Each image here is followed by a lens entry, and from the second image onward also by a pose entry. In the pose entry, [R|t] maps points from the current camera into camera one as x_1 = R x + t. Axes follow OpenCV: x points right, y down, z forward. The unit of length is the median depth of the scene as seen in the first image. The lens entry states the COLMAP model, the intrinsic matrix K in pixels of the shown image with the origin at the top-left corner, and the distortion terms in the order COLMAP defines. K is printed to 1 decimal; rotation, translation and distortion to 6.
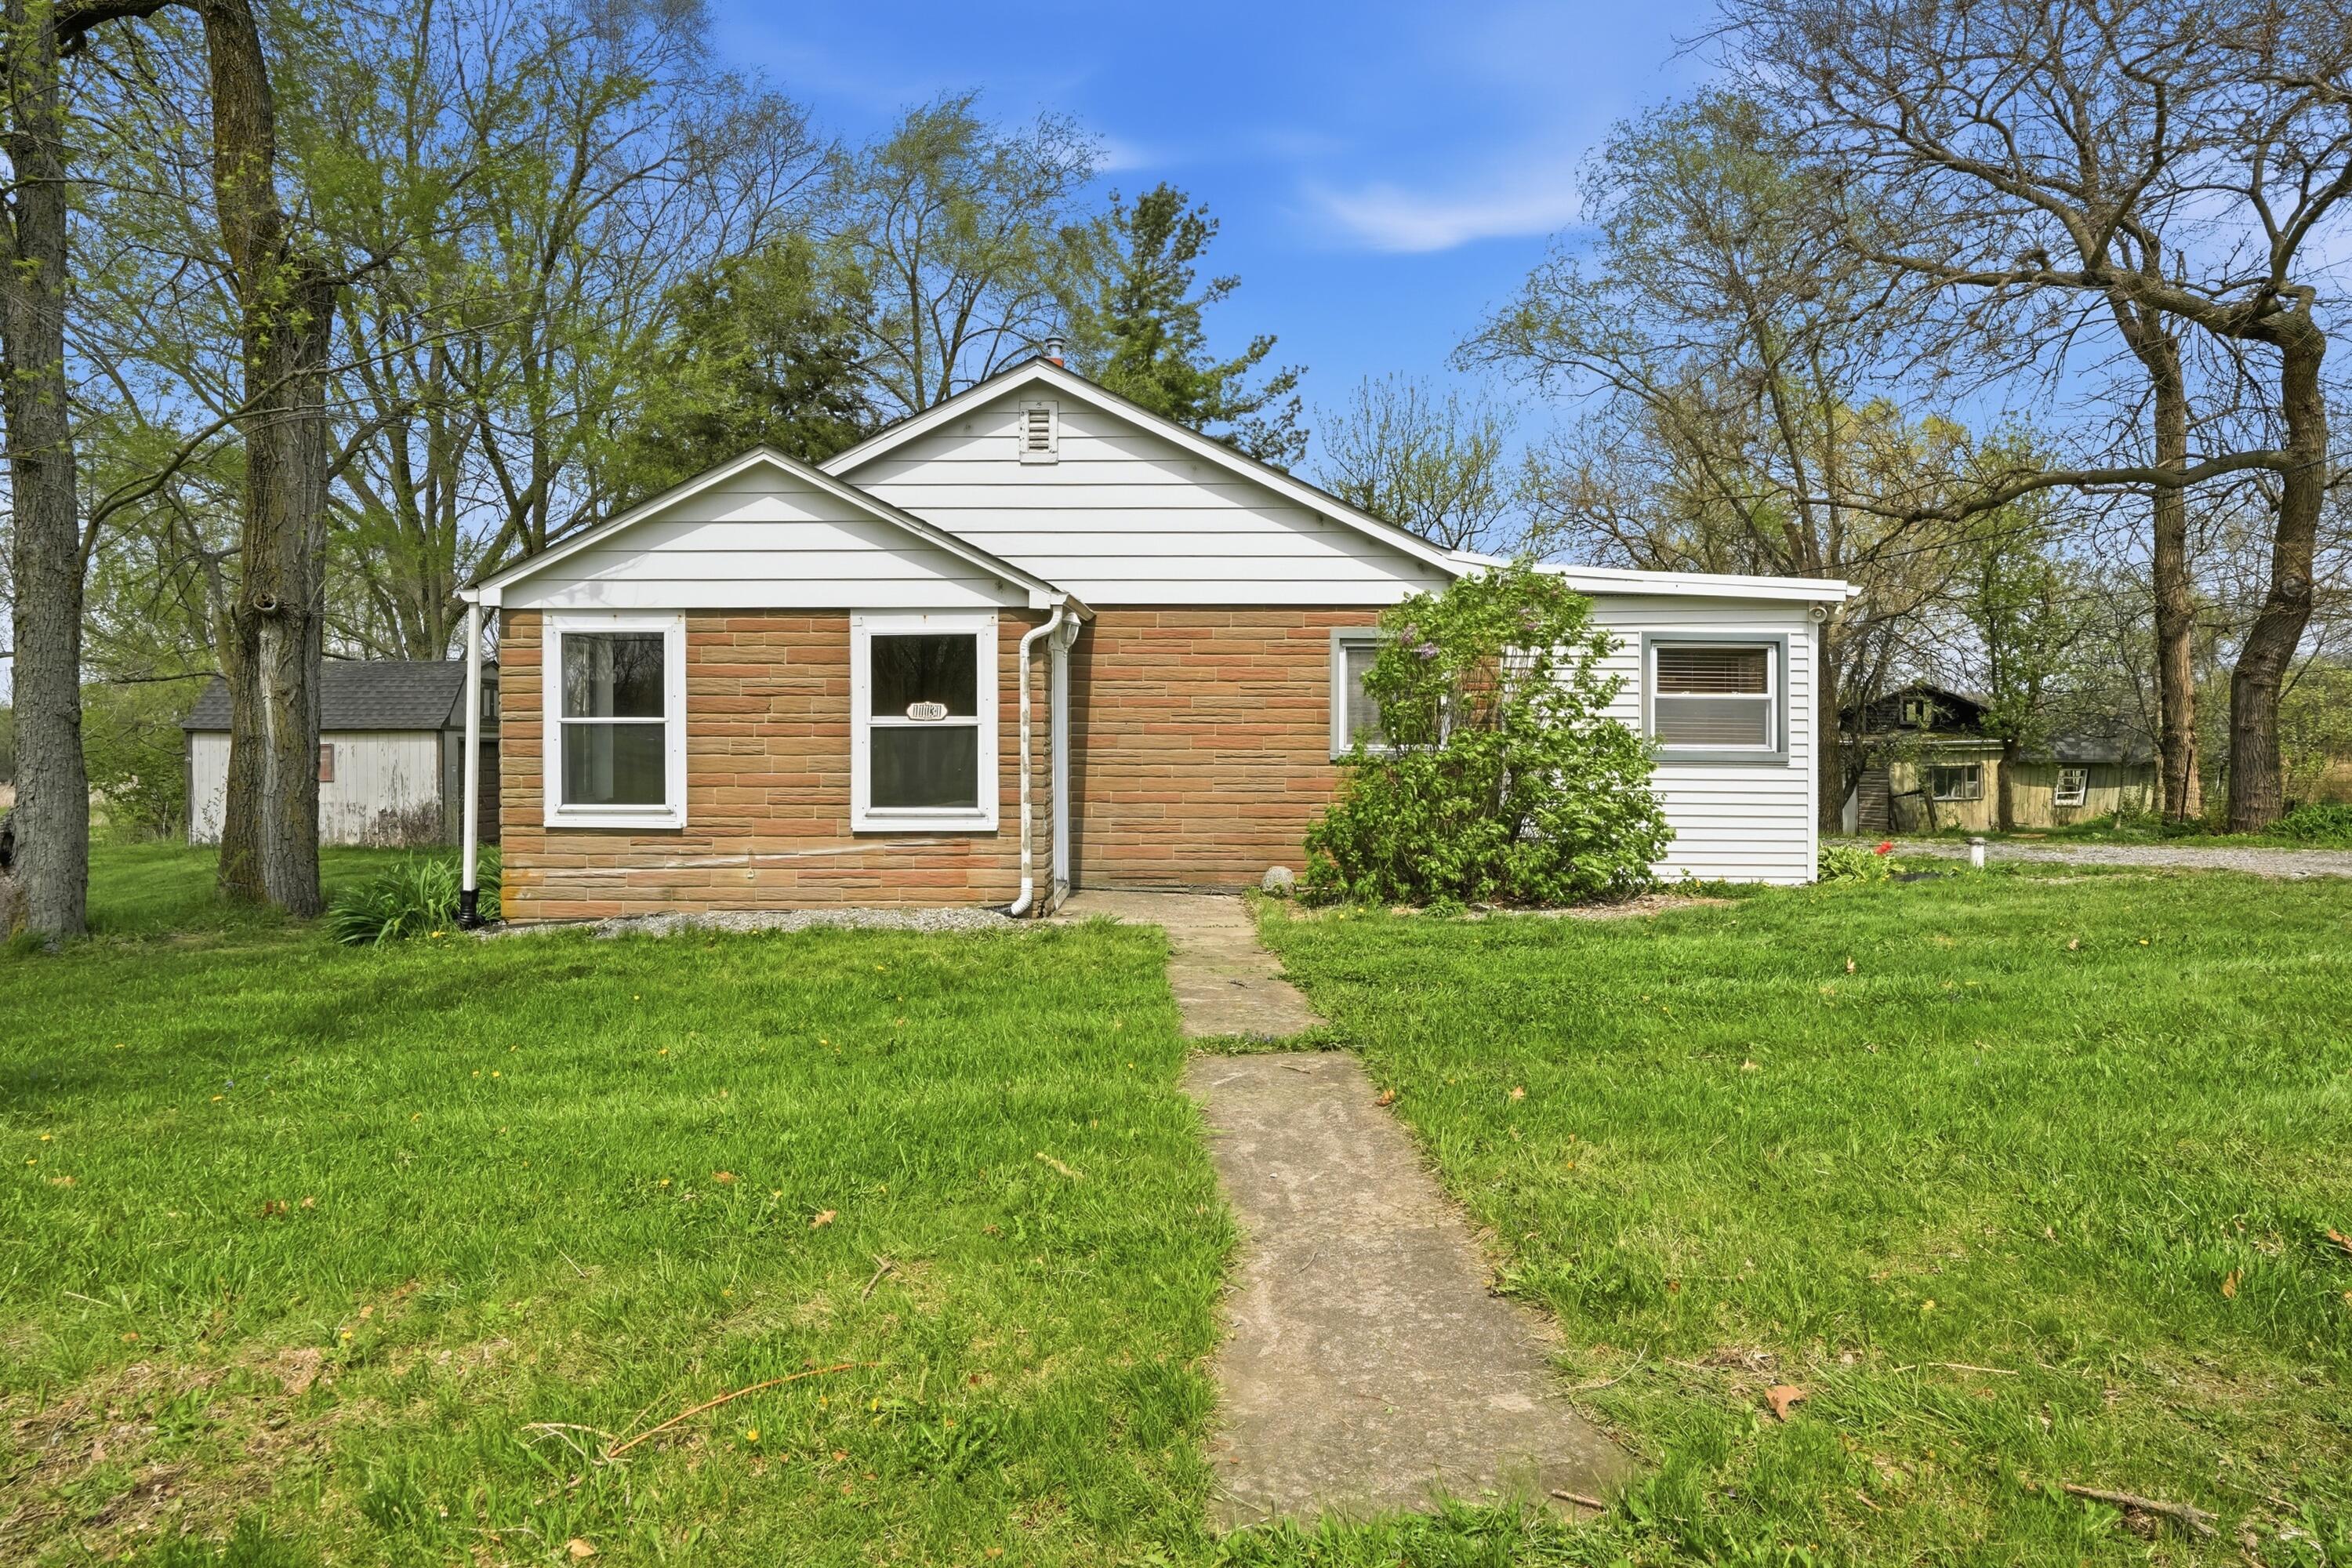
lens RADIAL K [[1241.9, 0, 1175.0], [0, 1241.9, 754.2], [0, 0, 1]] dist [-0.060086, 0.033108]
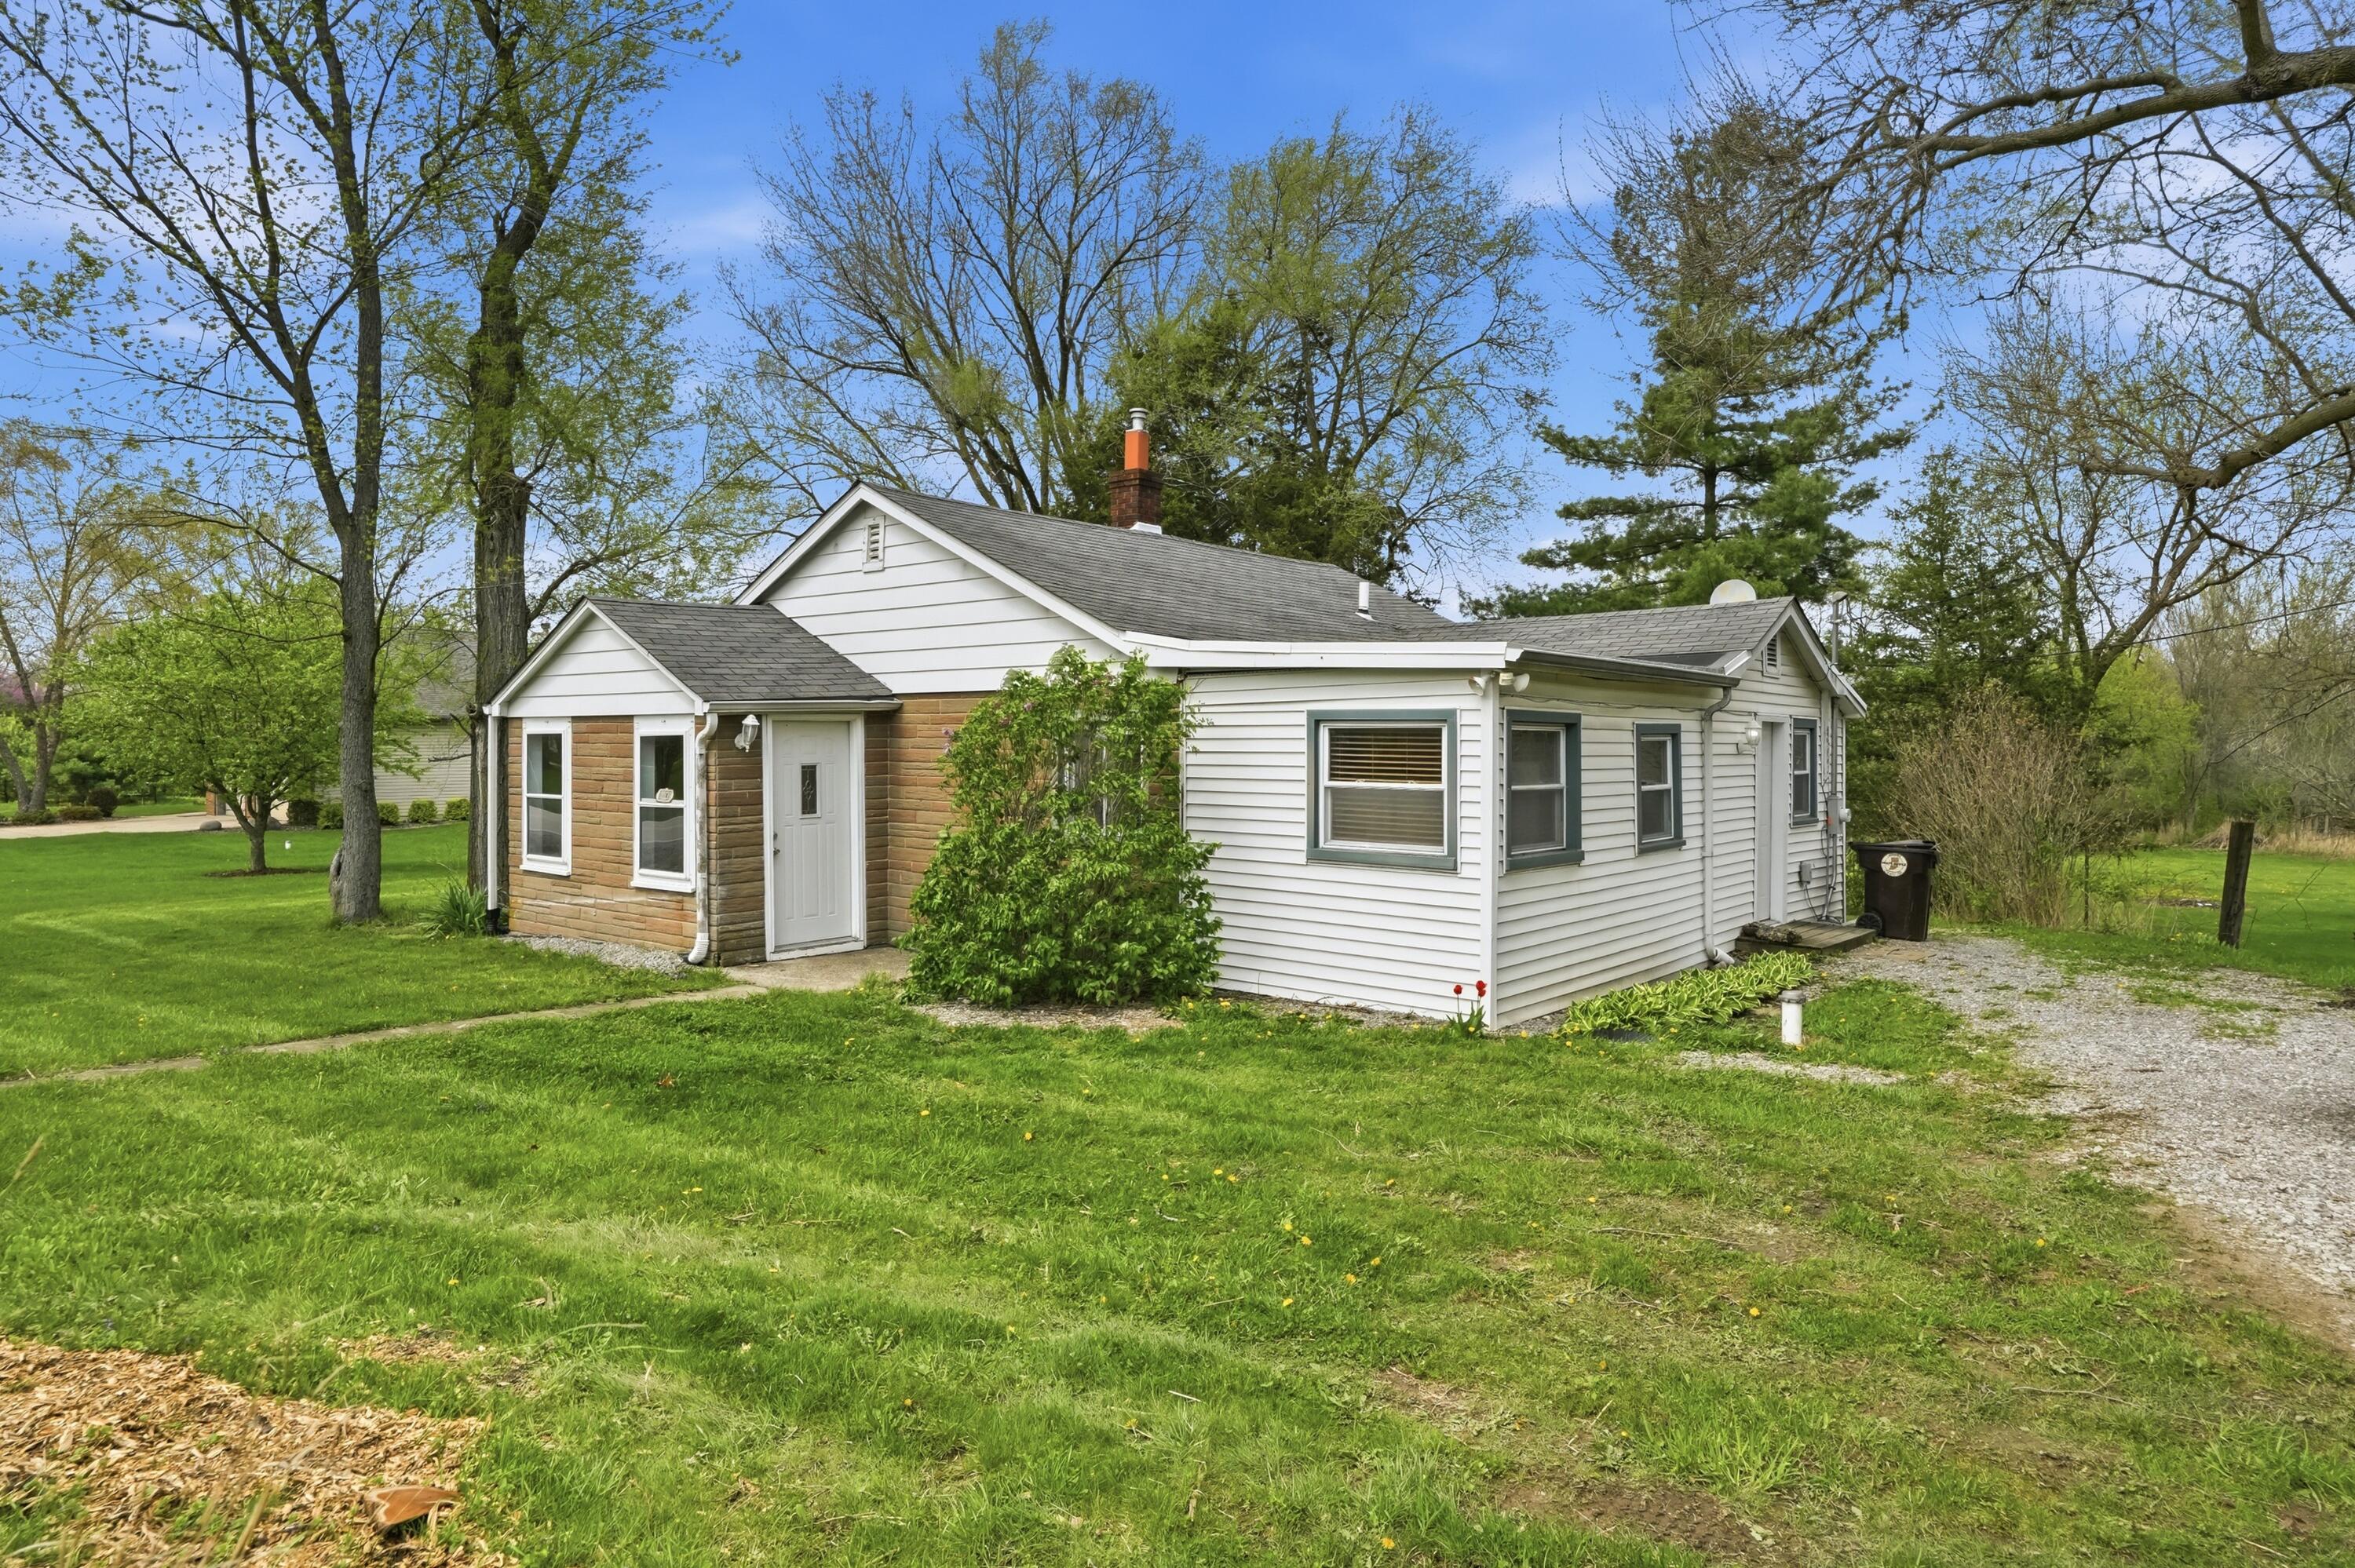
lens RADIAL K [[1243.3, 0, 1176.5], [0, 1243.3, 754.2], [0, 0, 1]] dist [-0.060086, 0.033108]
pose [[0.817630, 0.002952, -0.575736, 0.816811], [-0.006807, 0.999967, -0.004539, -0.063994], [0.575704, 0.007631, 0.817623, 0.230383]]
